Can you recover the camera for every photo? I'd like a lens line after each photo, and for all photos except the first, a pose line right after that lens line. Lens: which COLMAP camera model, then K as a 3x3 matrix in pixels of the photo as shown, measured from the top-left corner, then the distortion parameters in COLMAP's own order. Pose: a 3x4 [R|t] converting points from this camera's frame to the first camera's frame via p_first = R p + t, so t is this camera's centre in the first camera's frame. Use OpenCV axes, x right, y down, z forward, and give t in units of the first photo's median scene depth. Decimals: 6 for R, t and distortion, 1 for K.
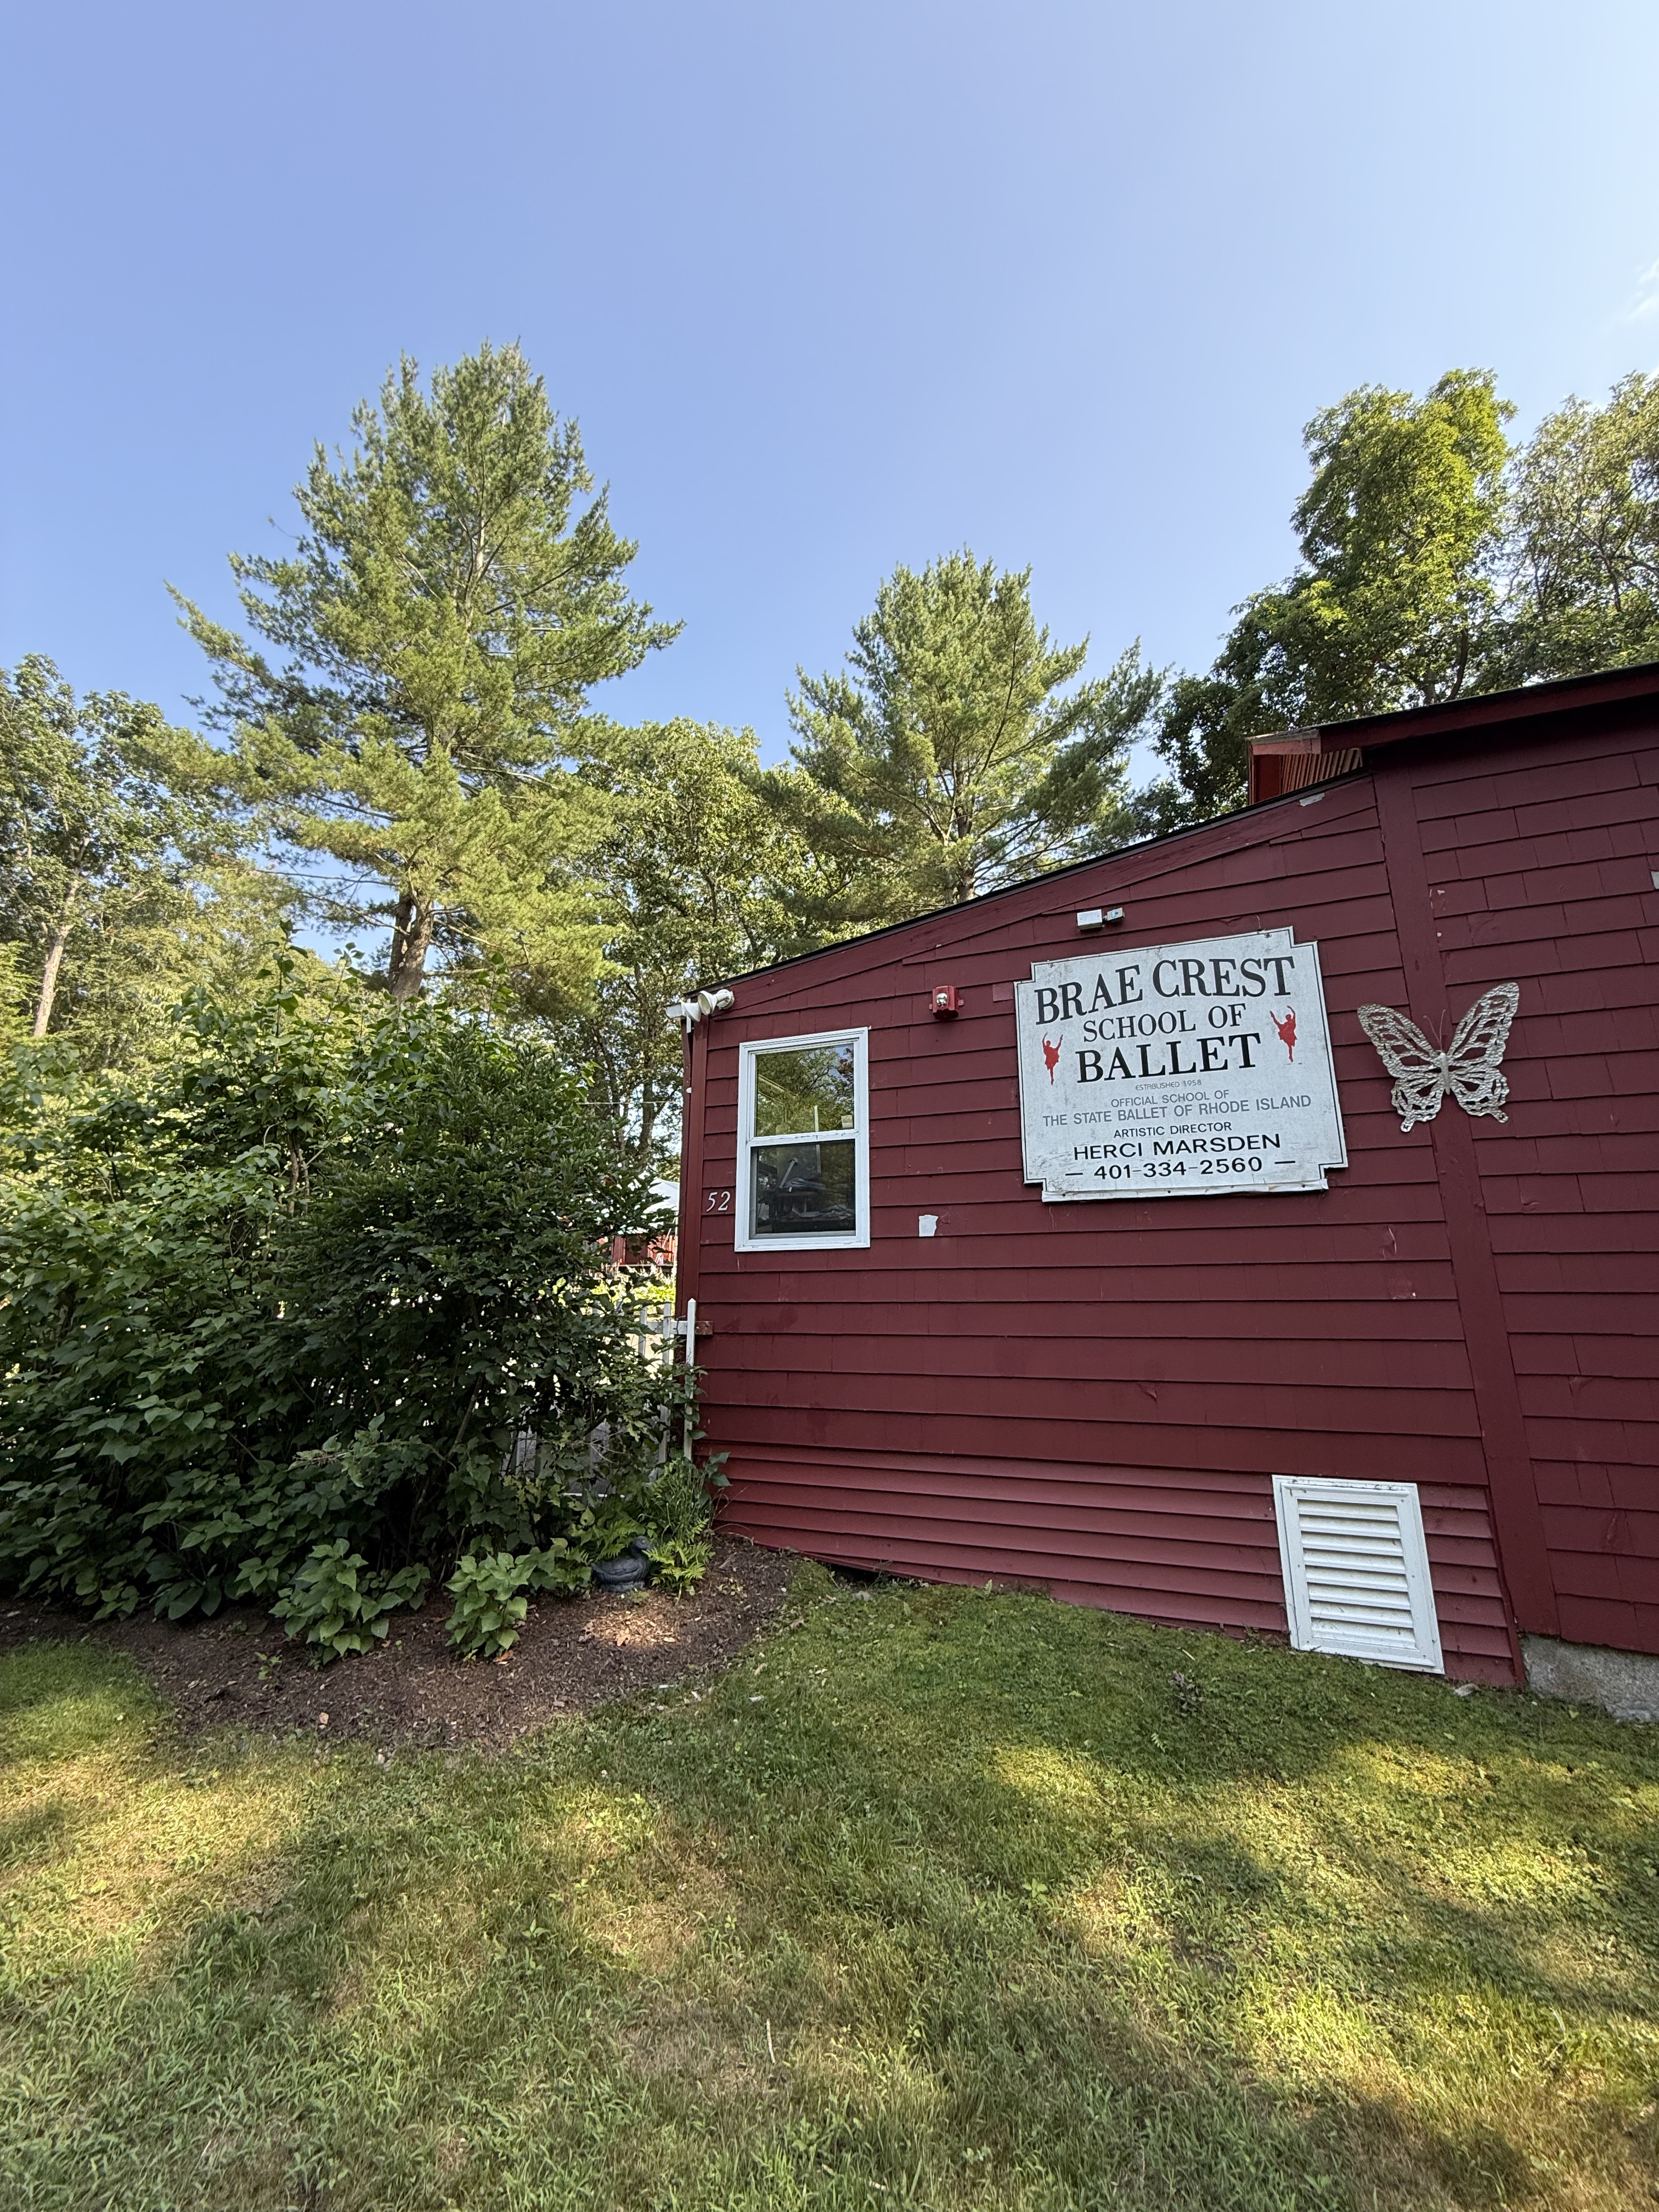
lens RADIAL K [[889.0, 0, 824.9], [0, 889.0, 1113.5], [0, 0, 1]] dist [0.000370, -0.000259]
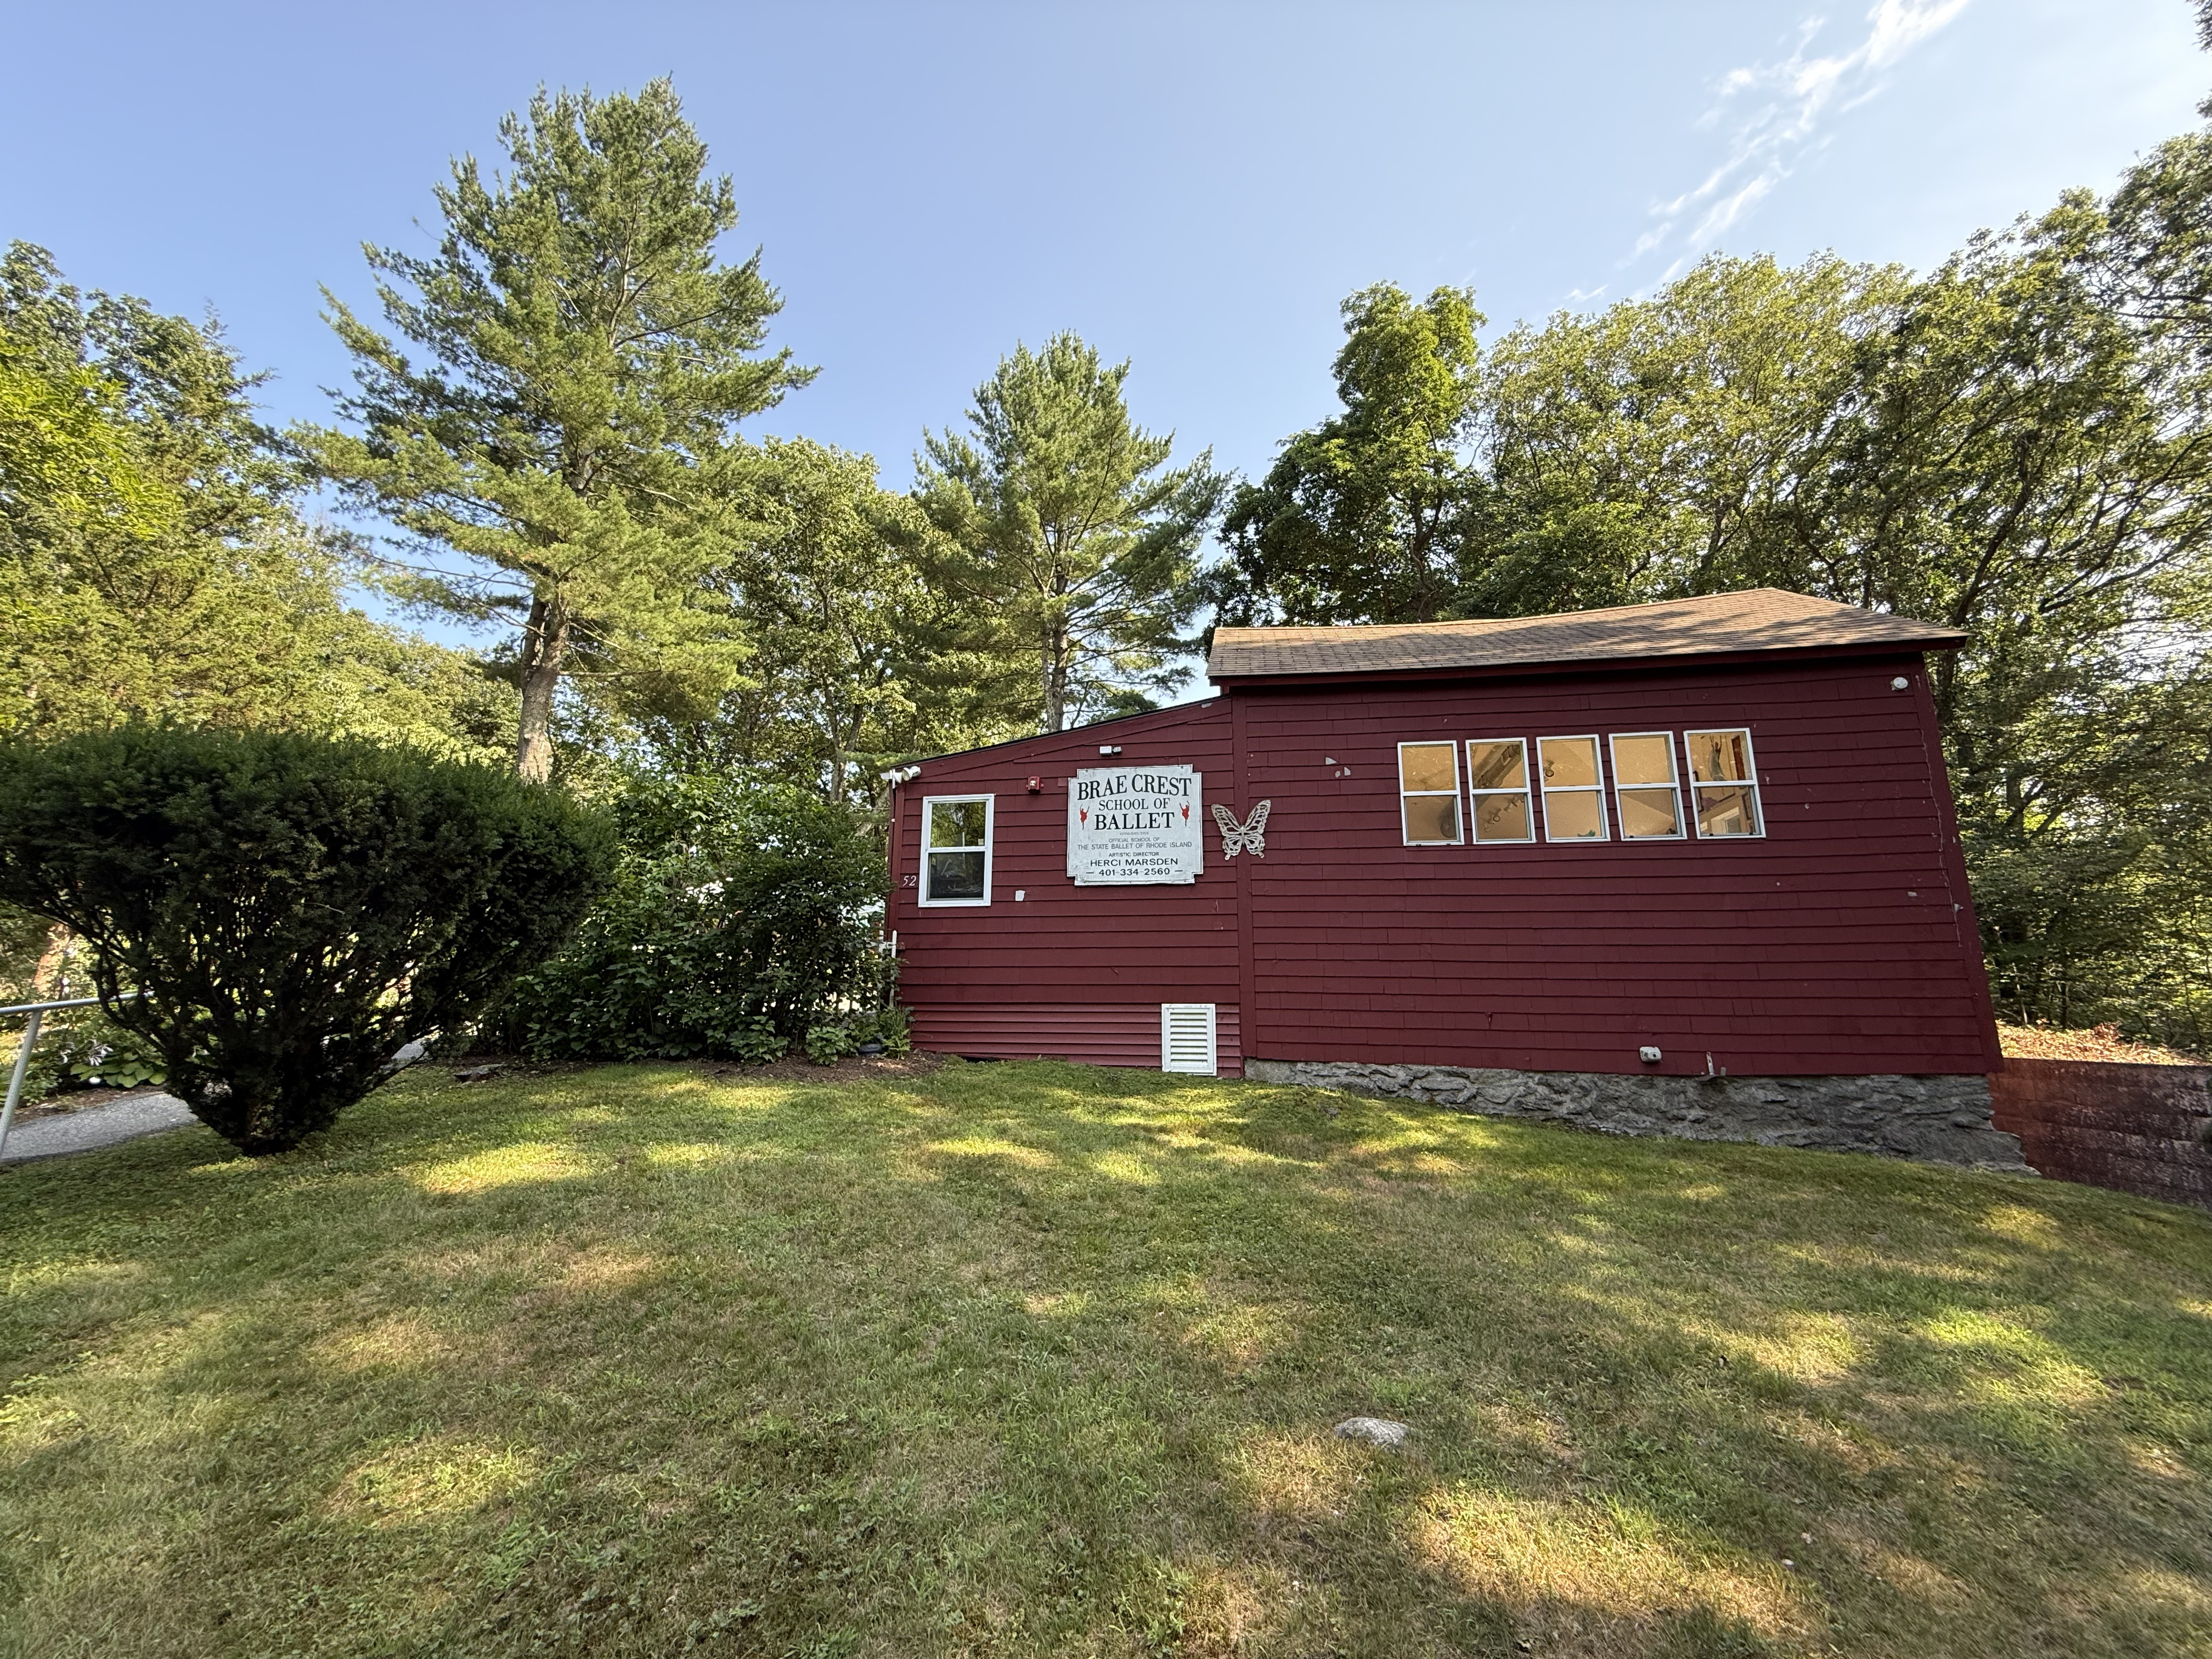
lens RADIAL K [[889.0, 0, 1099.8], [0, 889.0, 830.4], [0, 0, 1]] dist [0.000370, -0.000259]
pose [[0.976901, 0.050133, 0.207729, -0.026208], [-0.052552, 0.998599, 0.006141, -0.008727], [-0.207130, -0.016915, 0.978167, -0.197634]]
